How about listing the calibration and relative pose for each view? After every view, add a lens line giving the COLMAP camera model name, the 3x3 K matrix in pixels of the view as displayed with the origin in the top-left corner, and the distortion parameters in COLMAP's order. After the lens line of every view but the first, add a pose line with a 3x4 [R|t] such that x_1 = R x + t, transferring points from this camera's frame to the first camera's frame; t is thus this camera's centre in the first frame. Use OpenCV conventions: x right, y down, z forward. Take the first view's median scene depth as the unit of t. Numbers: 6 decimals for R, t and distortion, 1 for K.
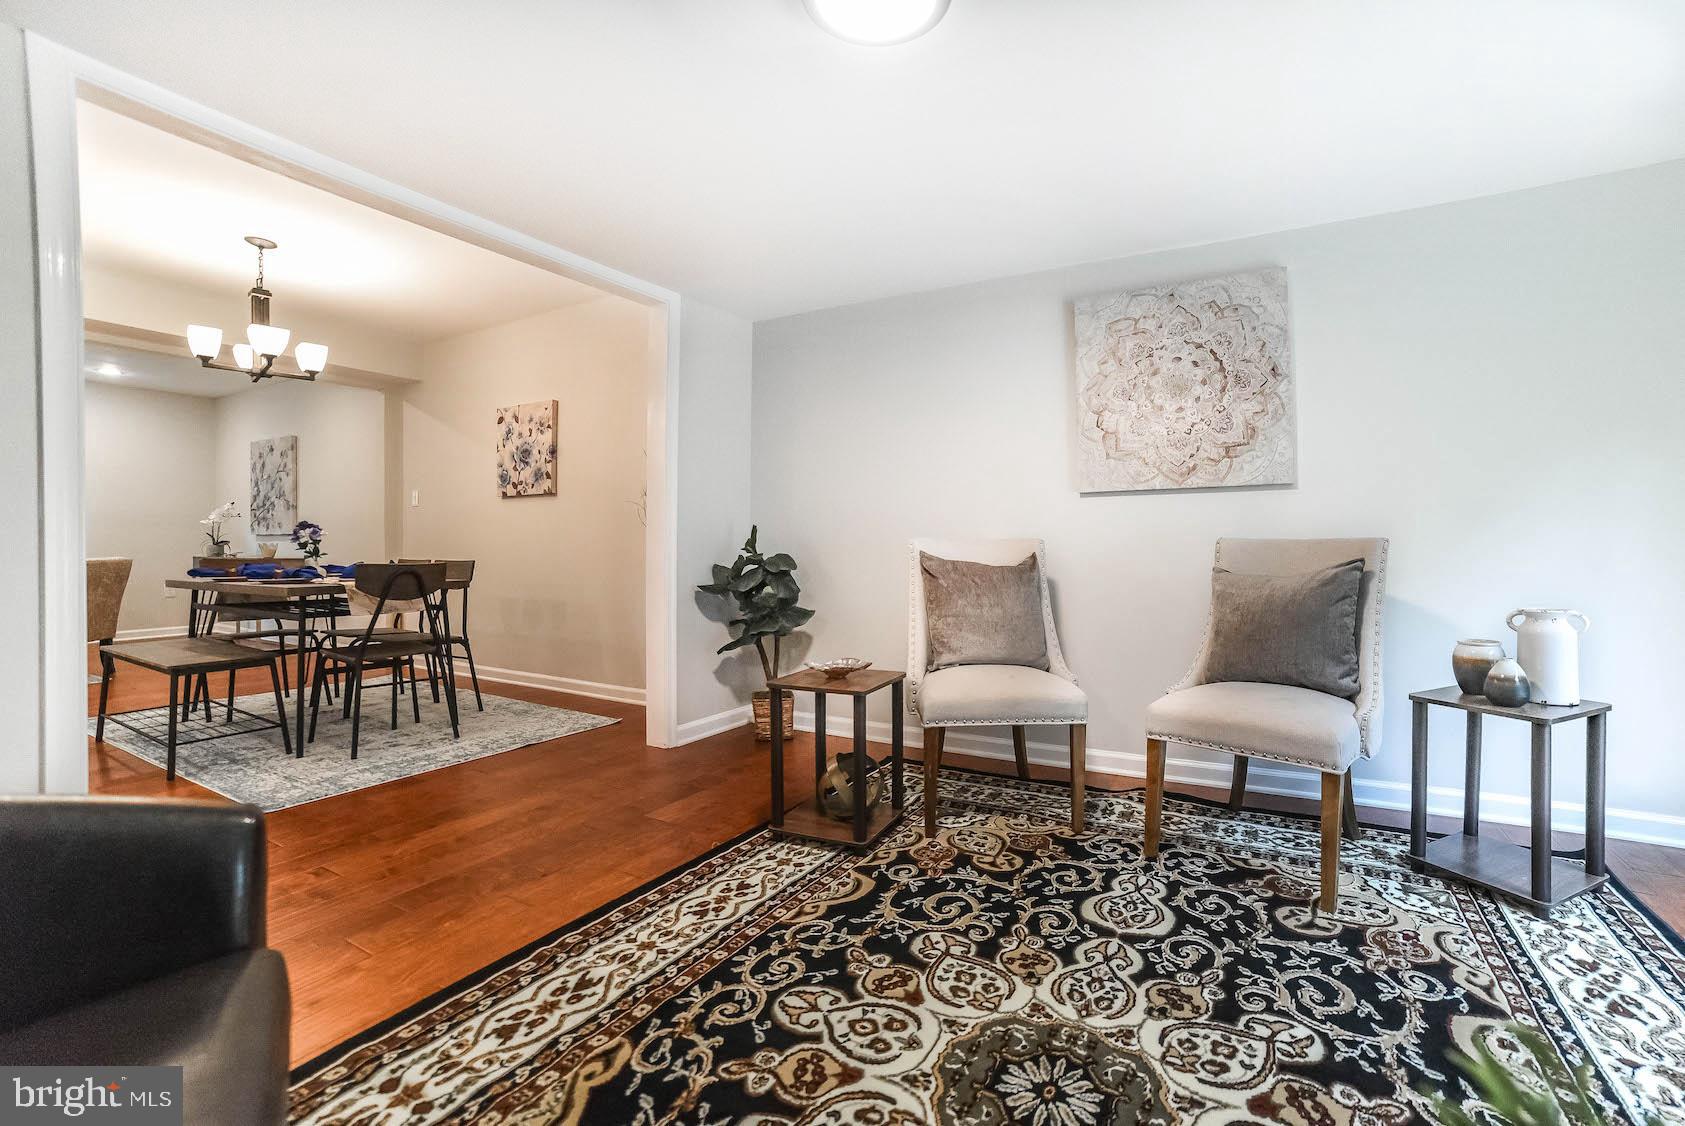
lens RADIAL K [[720.7, 0, 909.2], [0, 720.7, 549.2], [0, 0, 1]] dist [-0.097824, 0.041530]
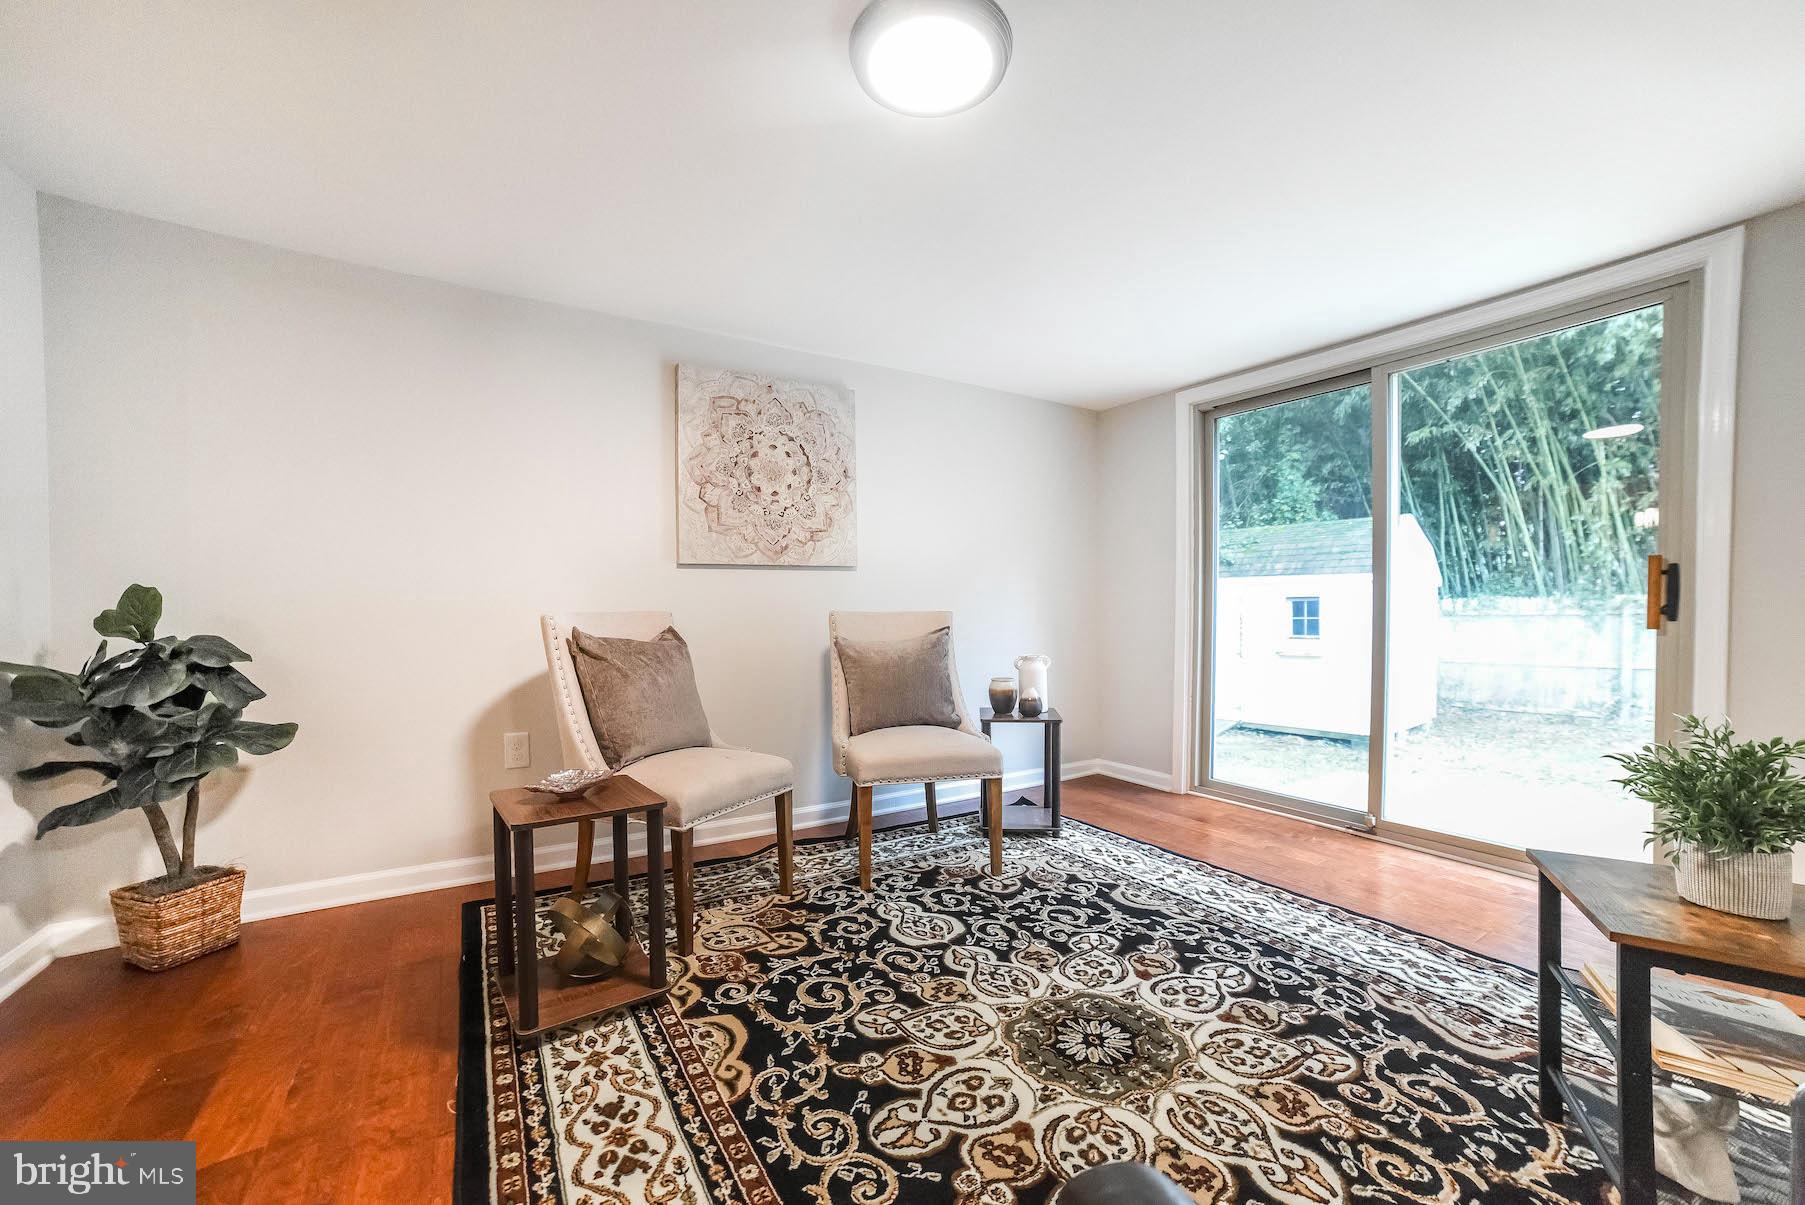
lens RADIAL K [[712.2, 0, 909.4], [0, 712.2, 619.2], [0, 0, 1]] dist [-0.080876, 0.034757]
pose [[0.495618, -0.010541, 0.868477, -0.681935], [0.007428, 0.999941, 0.007897, -0.013805], [-0.868509, 0.002537, 0.495667, 0.403147]]
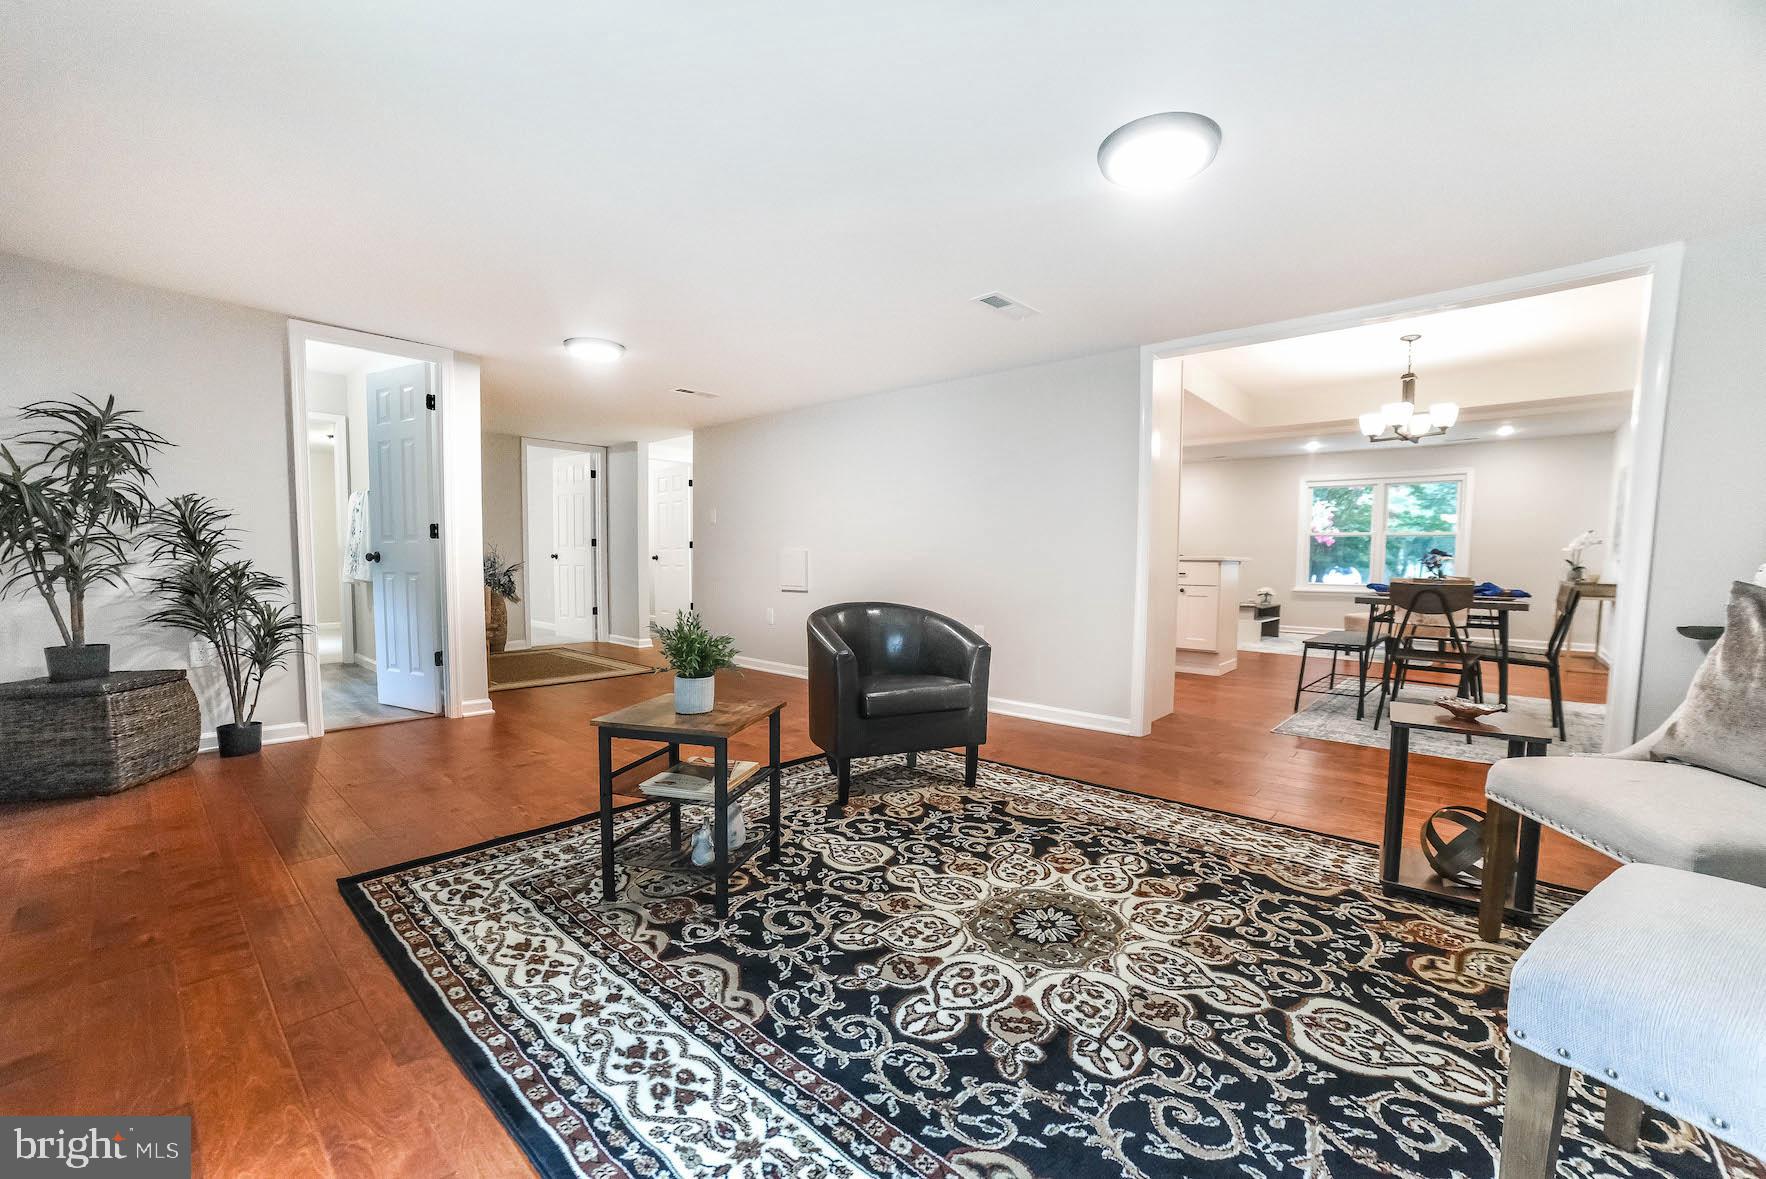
lens RADIAL K [[718.0, 0, 887.1], [0, 718.0, 605.0], [0, 0, 1]] dist [-0.079189, 0.036048]
pose [[-0.240615, 0.058202, -0.968874, 1.081765], [-0.021225, 0.997646, 0.065202, -0.001789], [0.970389, 0.036253, -0.238813, 0.621942]]
